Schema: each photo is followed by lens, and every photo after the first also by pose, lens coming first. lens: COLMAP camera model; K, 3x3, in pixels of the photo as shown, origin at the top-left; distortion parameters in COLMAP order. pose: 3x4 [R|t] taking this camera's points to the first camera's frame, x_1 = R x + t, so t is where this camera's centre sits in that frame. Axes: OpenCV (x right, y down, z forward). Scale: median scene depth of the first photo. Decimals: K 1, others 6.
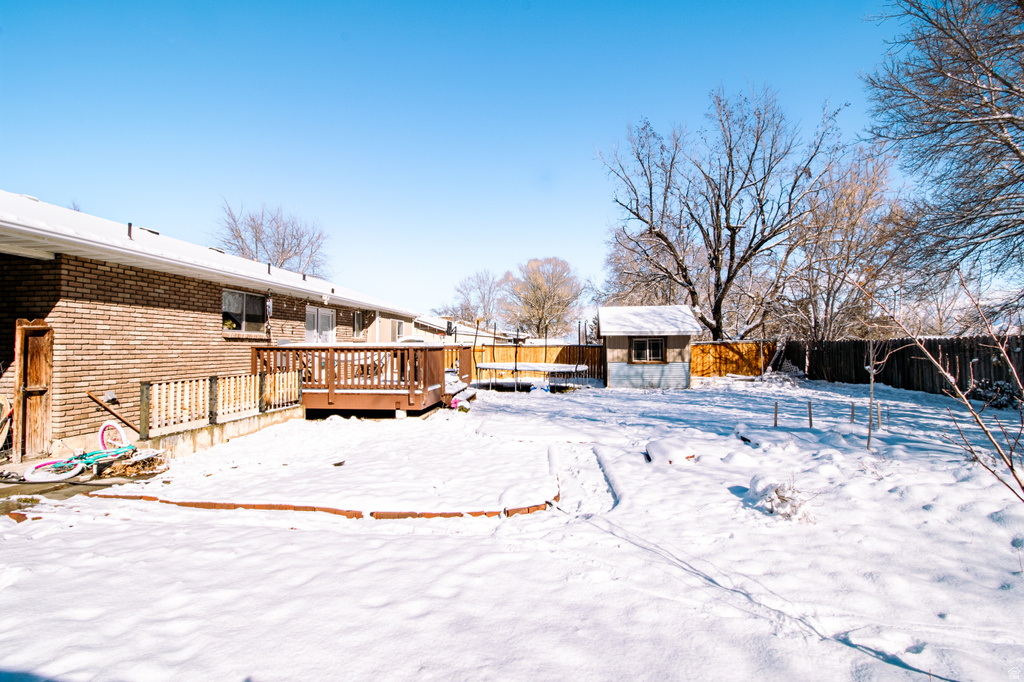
lens RADIAL K [[477.6, 0, 512.1], [0, 477.6, 334.9], [0, 0, 1]] dist [-0.001263, -0.014922]
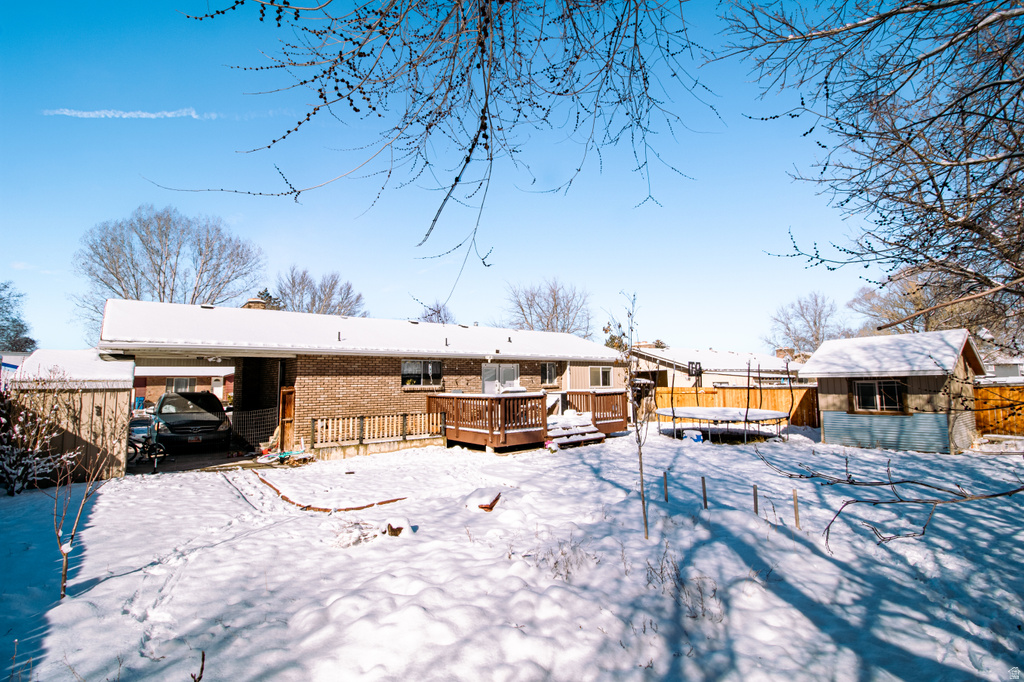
lens RADIAL K [[473.1, 0, 516.9], [0, 473.1, 332.7], [0, 0, 1]] dist [0.001008, -0.013853]
pose [[0.700592, -0.082899, -0.708730, 0.622106], [0.030271, 0.995787, -0.086552, -0.029618], [0.712920, 0.039184, 0.700150, 0.113742]]
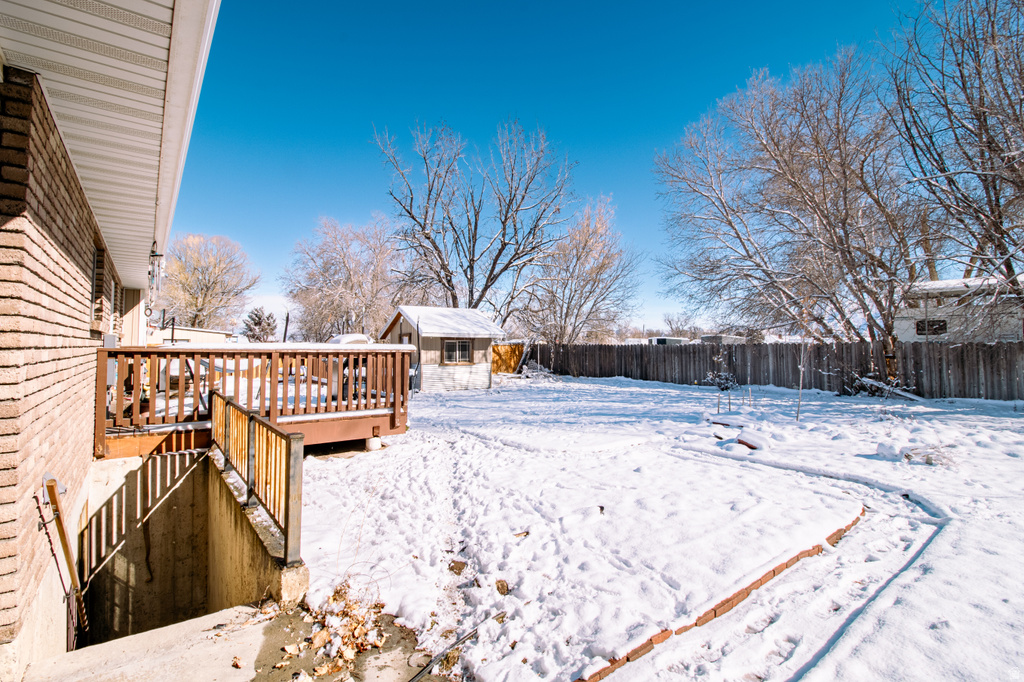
lens RADIAL K [[473.1, 0, 516.9], [0, 473.1, 332.7], [0, 0, 1]] dist [0.001008, -0.013853]
pose [[0.731086, 0.026858, 0.681757, -0.464614], [-0.025127, 0.999607, -0.012435, 0.001155], [-0.681823, -0.008039, 0.731473, 0.260268]]
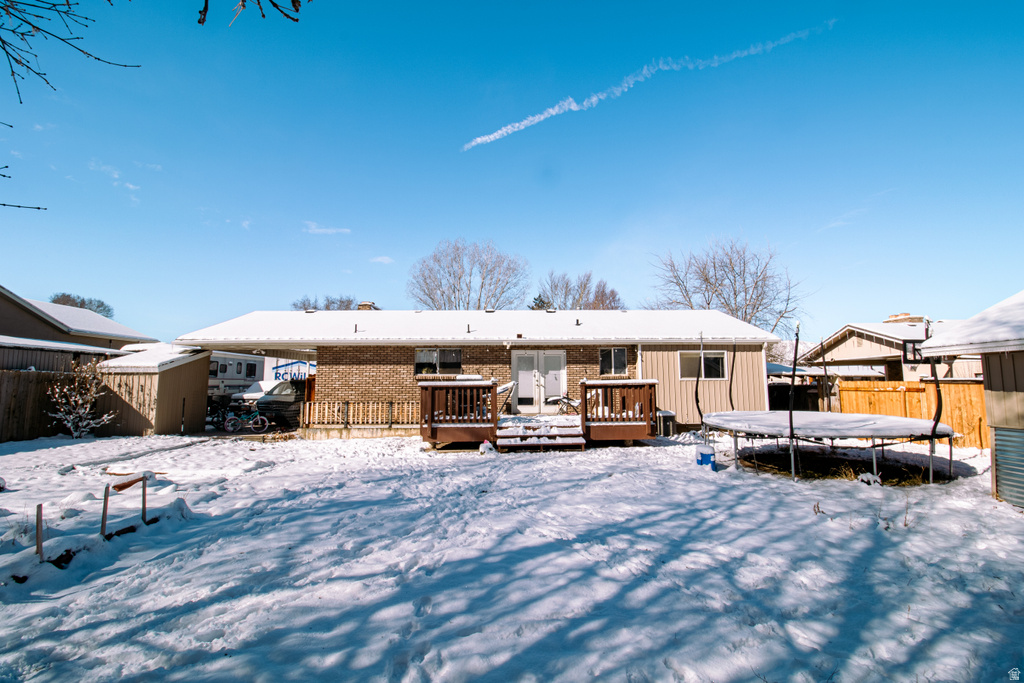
lens RADIAL K [[473.1, 0, 516.9], [0, 473.1, 333.2], [0, 0, 1]] dist [0.001008, -0.013853]
pose [[0.114820, -0.103418, -0.987988, 0.780422], [0.027953, 0.994509, -0.100852, 0.016634], [0.992993, -0.016037, 0.117080, 0.883700]]
